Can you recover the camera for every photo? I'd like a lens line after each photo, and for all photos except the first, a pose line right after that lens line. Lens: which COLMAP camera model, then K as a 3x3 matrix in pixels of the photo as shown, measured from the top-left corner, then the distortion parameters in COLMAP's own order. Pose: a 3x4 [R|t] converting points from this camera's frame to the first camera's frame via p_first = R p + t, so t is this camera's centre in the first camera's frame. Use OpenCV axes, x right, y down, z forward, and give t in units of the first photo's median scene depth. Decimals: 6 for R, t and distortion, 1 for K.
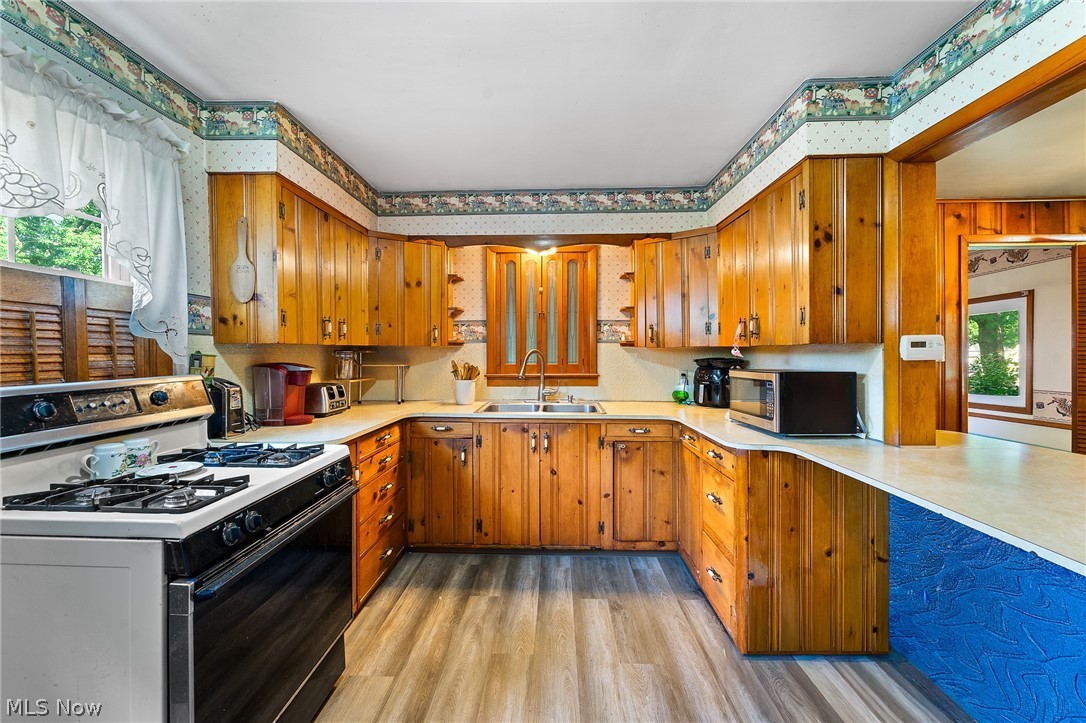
lens RADIAL K [[436.6, 0, 547.4], [0, 436.6, 357.8], [0, 0, 1]] dist [-0.003880, 0.000365]
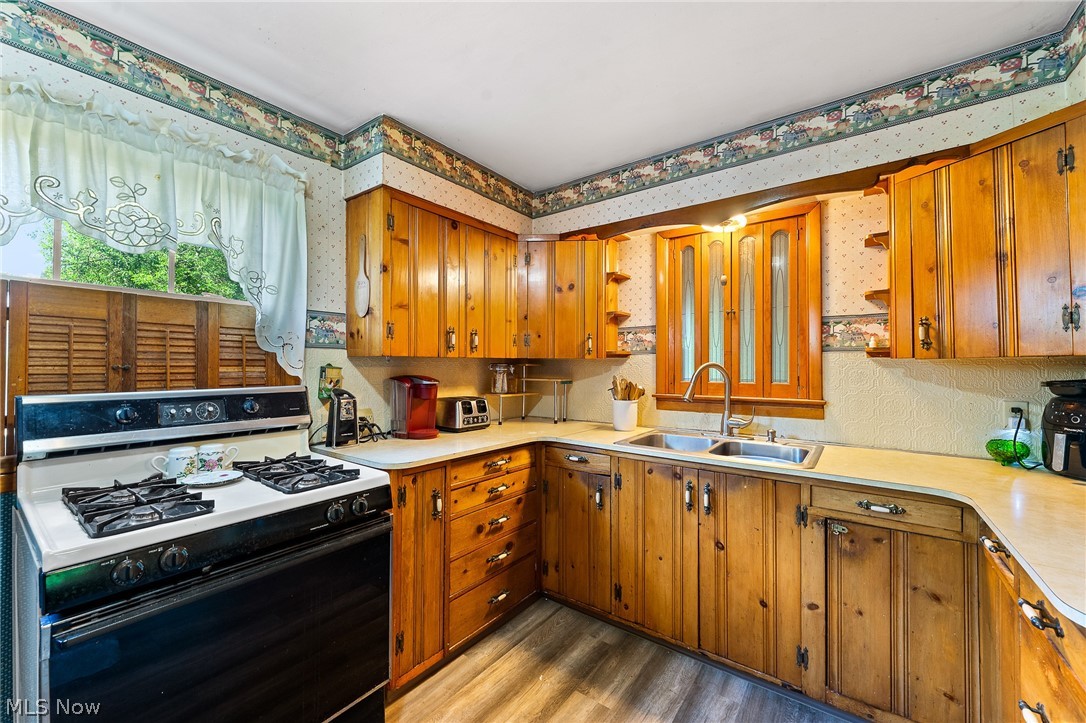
lens RADIAL K [[436.6, 0, 535.7], [0, 436.6, 361.2], [0, 0, 1]] dist [-0.003880, 0.000365]
pose [[0.815771, -0.003174, -0.578367, 0.173382], [-0.010781, 0.999728, -0.020693, -0.003507], [0.578275, 0.023116, 0.815514, 0.289324]]
